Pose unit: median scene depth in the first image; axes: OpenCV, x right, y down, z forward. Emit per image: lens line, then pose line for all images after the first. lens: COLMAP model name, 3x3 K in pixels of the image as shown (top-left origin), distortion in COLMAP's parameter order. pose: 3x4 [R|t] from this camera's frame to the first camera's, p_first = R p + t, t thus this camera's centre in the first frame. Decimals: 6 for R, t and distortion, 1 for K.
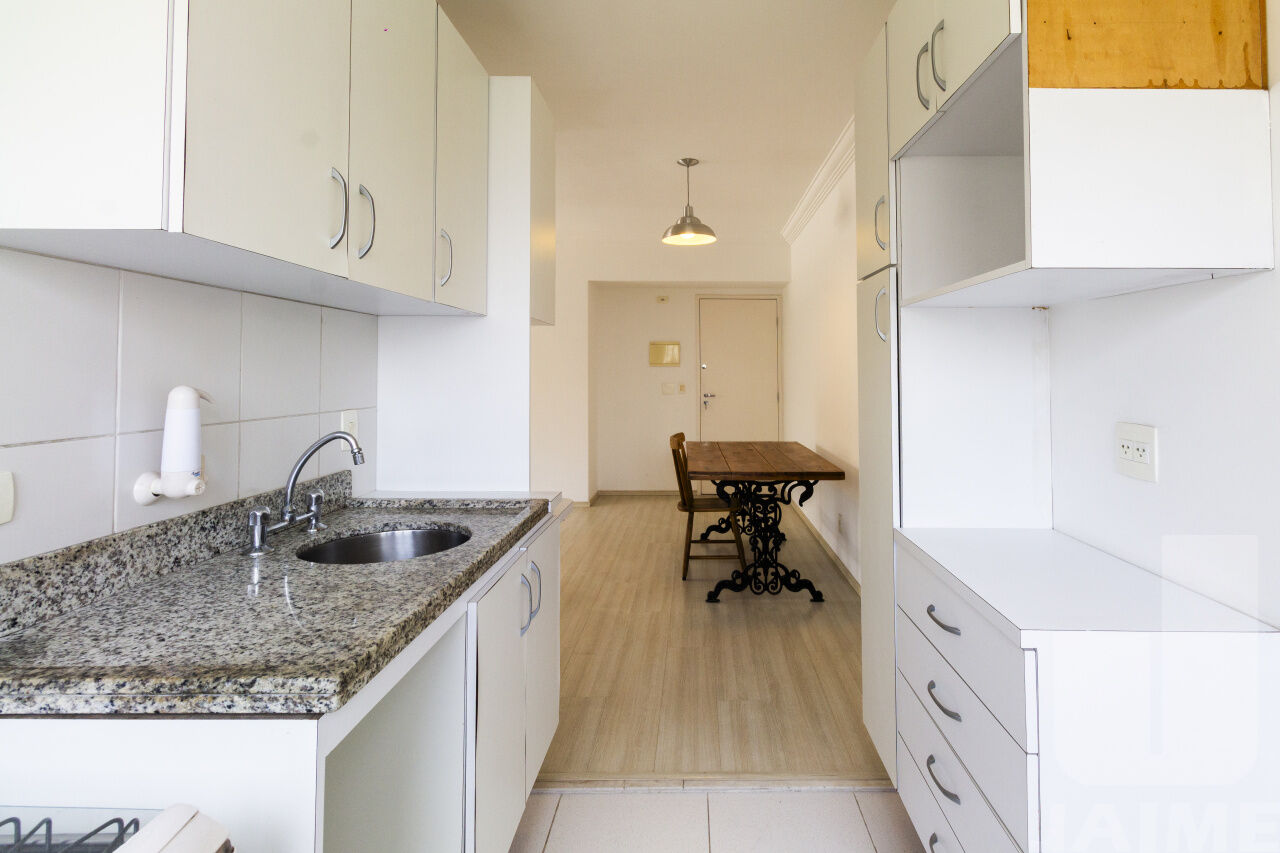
lens RADIAL K [[610.1, 0, 701.9], [0, 610.1, 359.0], [0, 0, 1]] dist [0.006364, -0.001148]
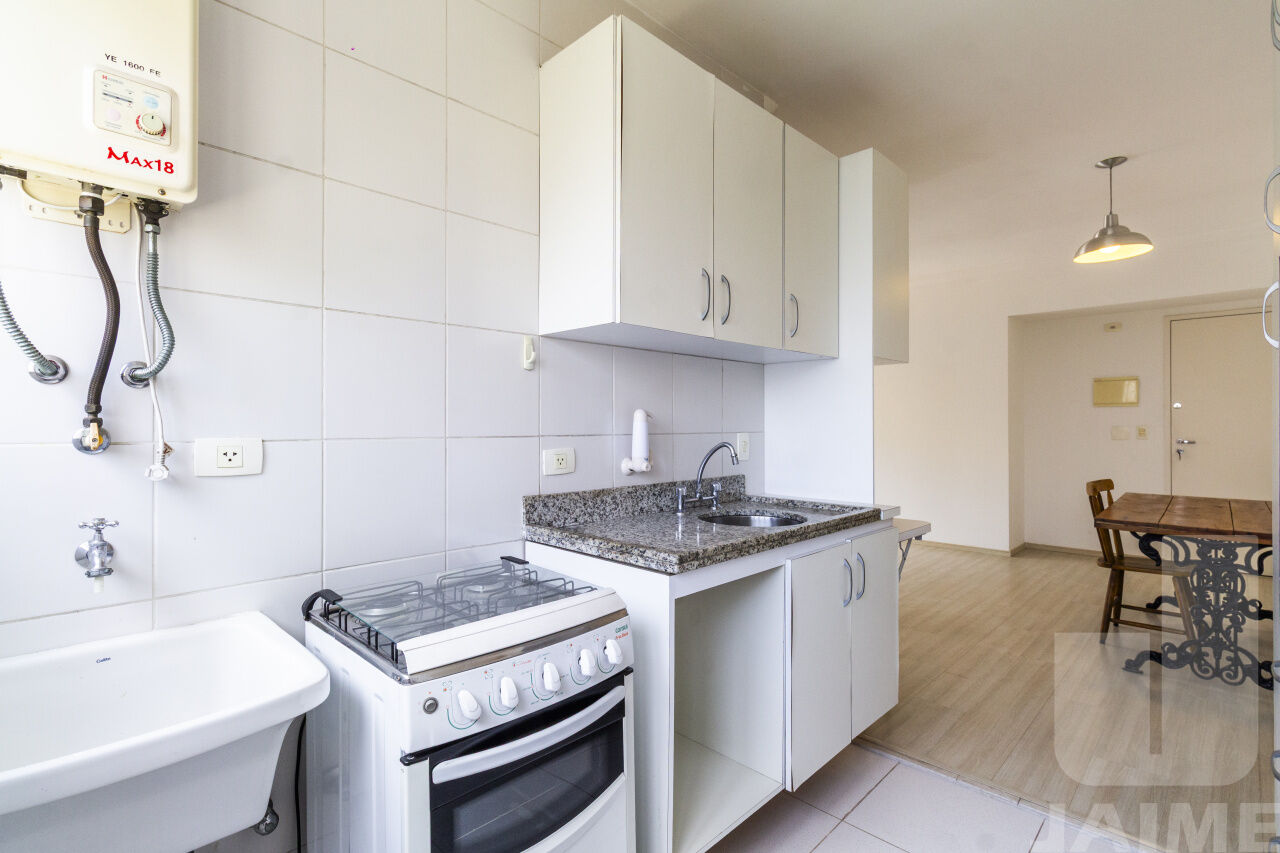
lens RADIAL K [[610.1, 0, 666.1], [0, 610.1, 433.6], [0, 0, 1]] dist [0.006364, -0.001148]
pose [[0.723614, 0.006370, -0.690175, 0.256219], [0.020397, 0.999323, 0.030608, 0.037851], [0.689903, -0.036225, 0.722995, -0.133899]]
